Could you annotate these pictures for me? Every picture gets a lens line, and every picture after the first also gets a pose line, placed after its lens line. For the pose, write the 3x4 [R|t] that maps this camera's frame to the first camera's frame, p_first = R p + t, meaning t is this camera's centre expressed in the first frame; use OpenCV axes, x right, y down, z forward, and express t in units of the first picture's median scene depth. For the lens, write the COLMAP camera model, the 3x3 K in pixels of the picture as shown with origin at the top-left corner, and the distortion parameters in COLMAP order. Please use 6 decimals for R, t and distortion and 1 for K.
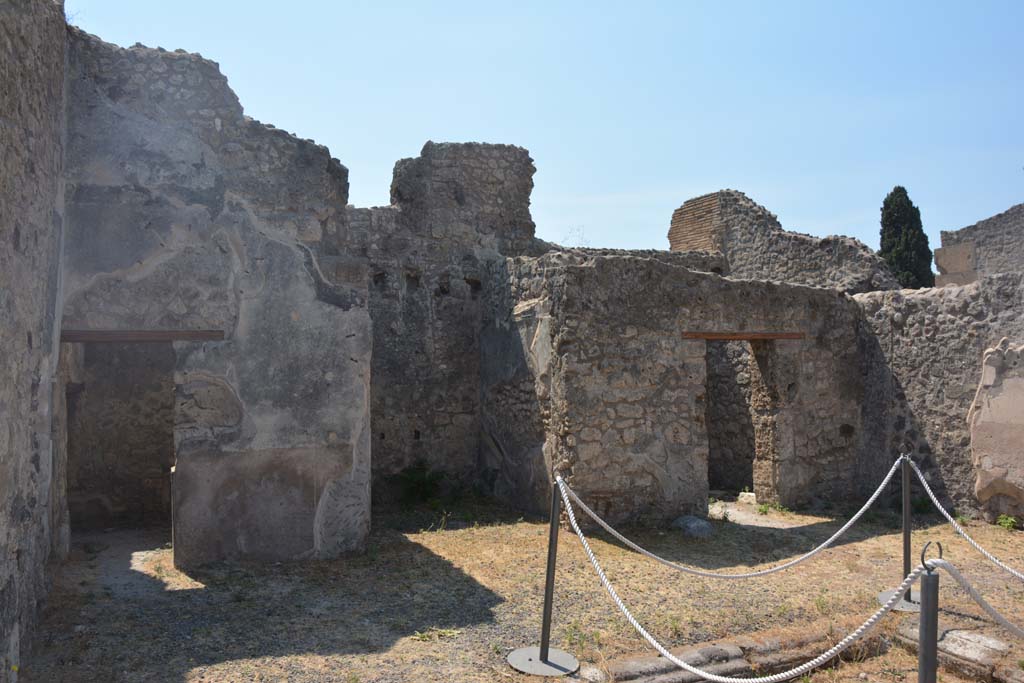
lens RADIAL K [[798.6, 0, 511.2], [0, 798.6, 350.3], [0, 0, 1]] dist [-0.159539, 0.119245]
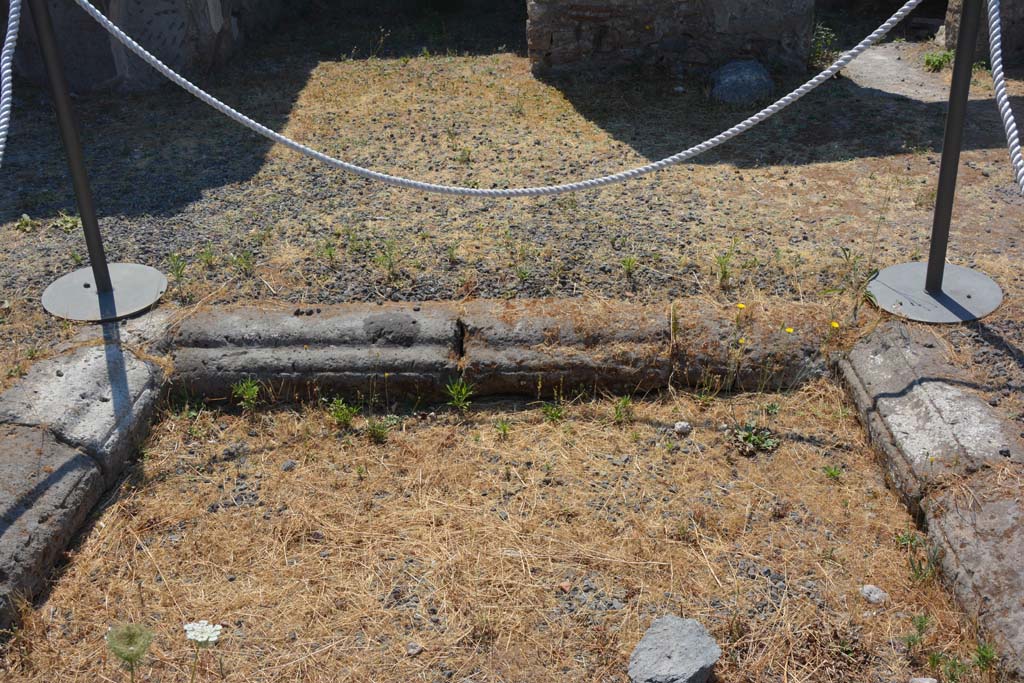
lens RADIAL K [[946.0, 0, 511.4], [0, 946.0, 343.8], [0, 0, 1]] dist [-0.035355, 0.000000]
pose [[0.915834, 0.173175, -0.362295, 0.356878], [0.030561, 0.869551, 0.492896, 0.050823], [0.400392, -0.462483, 0.791073, 0.316574]]
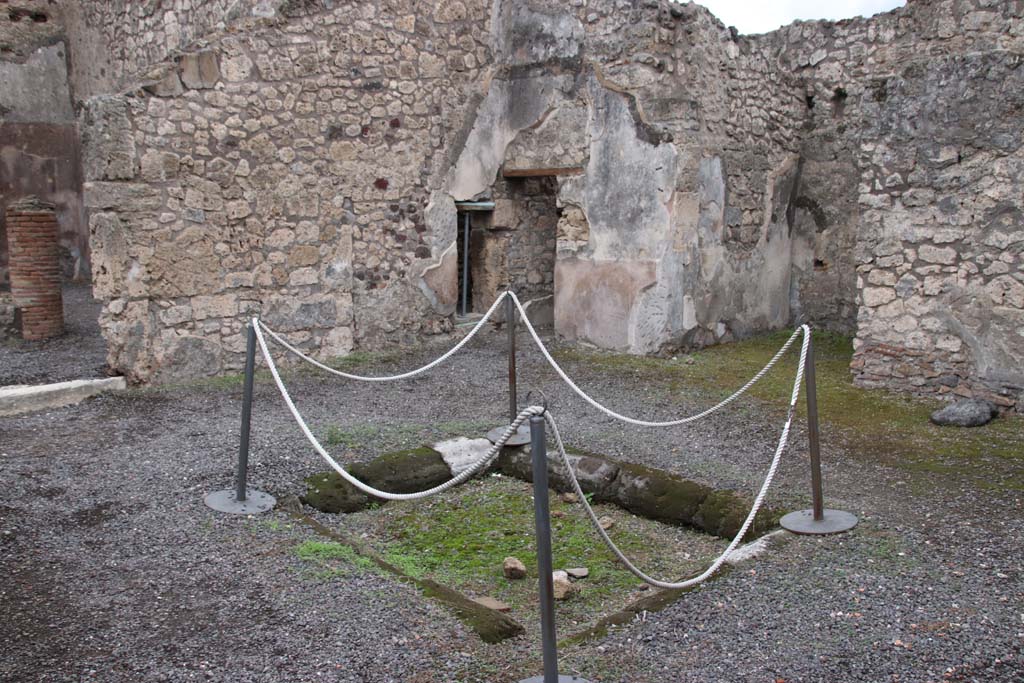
lens RADIAL K [[921.4, 0, 507.8], [0, 921.4, 342.8], [0, 0, 1]] dist [-0.098947, 0.131647]
pose [[0.355311, 0.159480, -0.921043, 0.873260], [0.027203, 0.983157, 0.180730, -0.014012], [0.934352, -0.089271, 0.344988, 0.278225]]
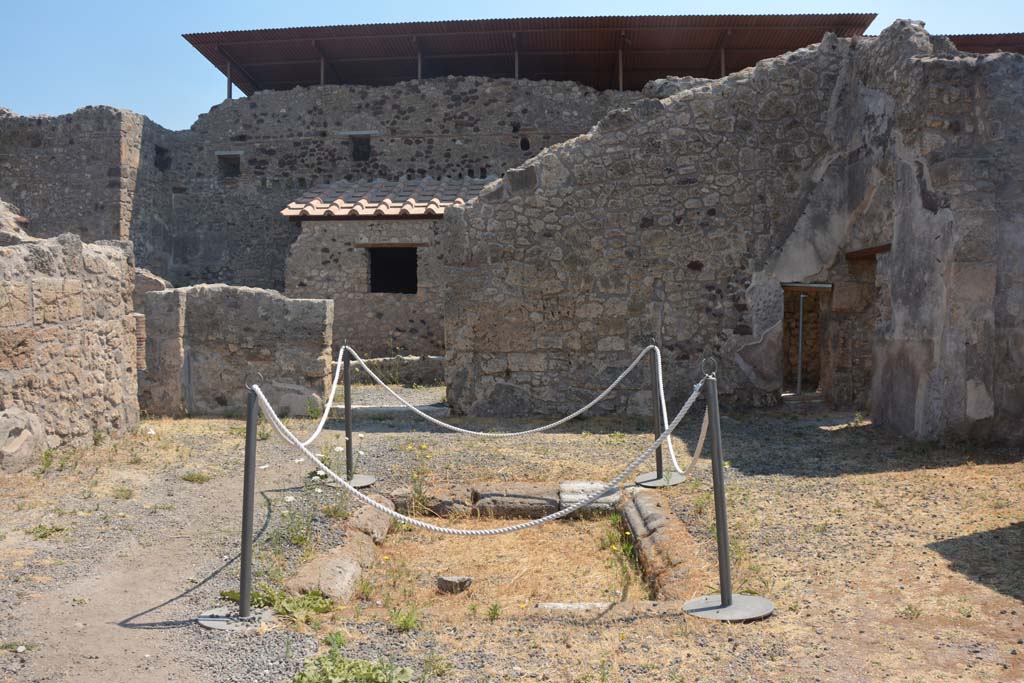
lens RADIAL K [[798.6, 0, 514.3], [0, 798.6, 344.2], [0, 0, 1]] dist [-0.159539, 0.119245]
pose [[-0.405882, 0.049026, -0.912609, 0.848378], [0.037532, 0.998612, 0.036954, 0.056810], [0.913154, -0.019253, -0.407159, 0.797523]]
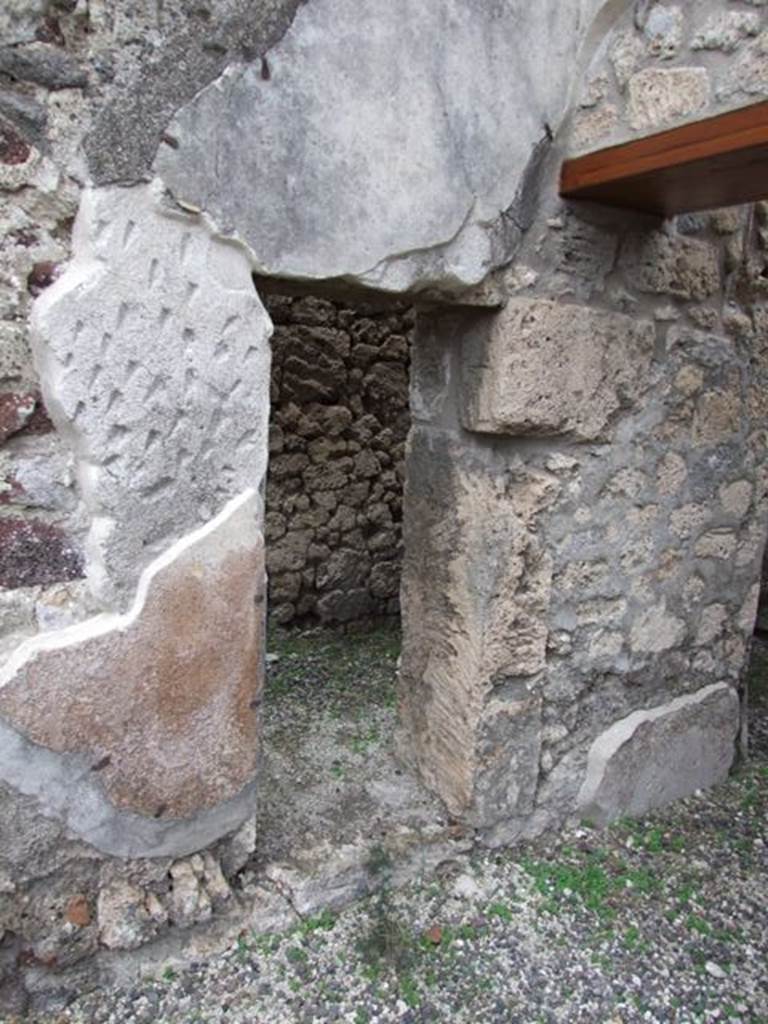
lens RADIAL K [[795.6, 0, 372.7], [0, 795.6, 496.1], [0, 0, 1]] dist [-0.038960, 0.015188]
pose [[0.071829, 0.178542, -0.981307, -0.194340], [-0.017659, 0.983922, 0.177725, 0.042718], [0.997261, 0.004563, 0.073827, 0.698961]]
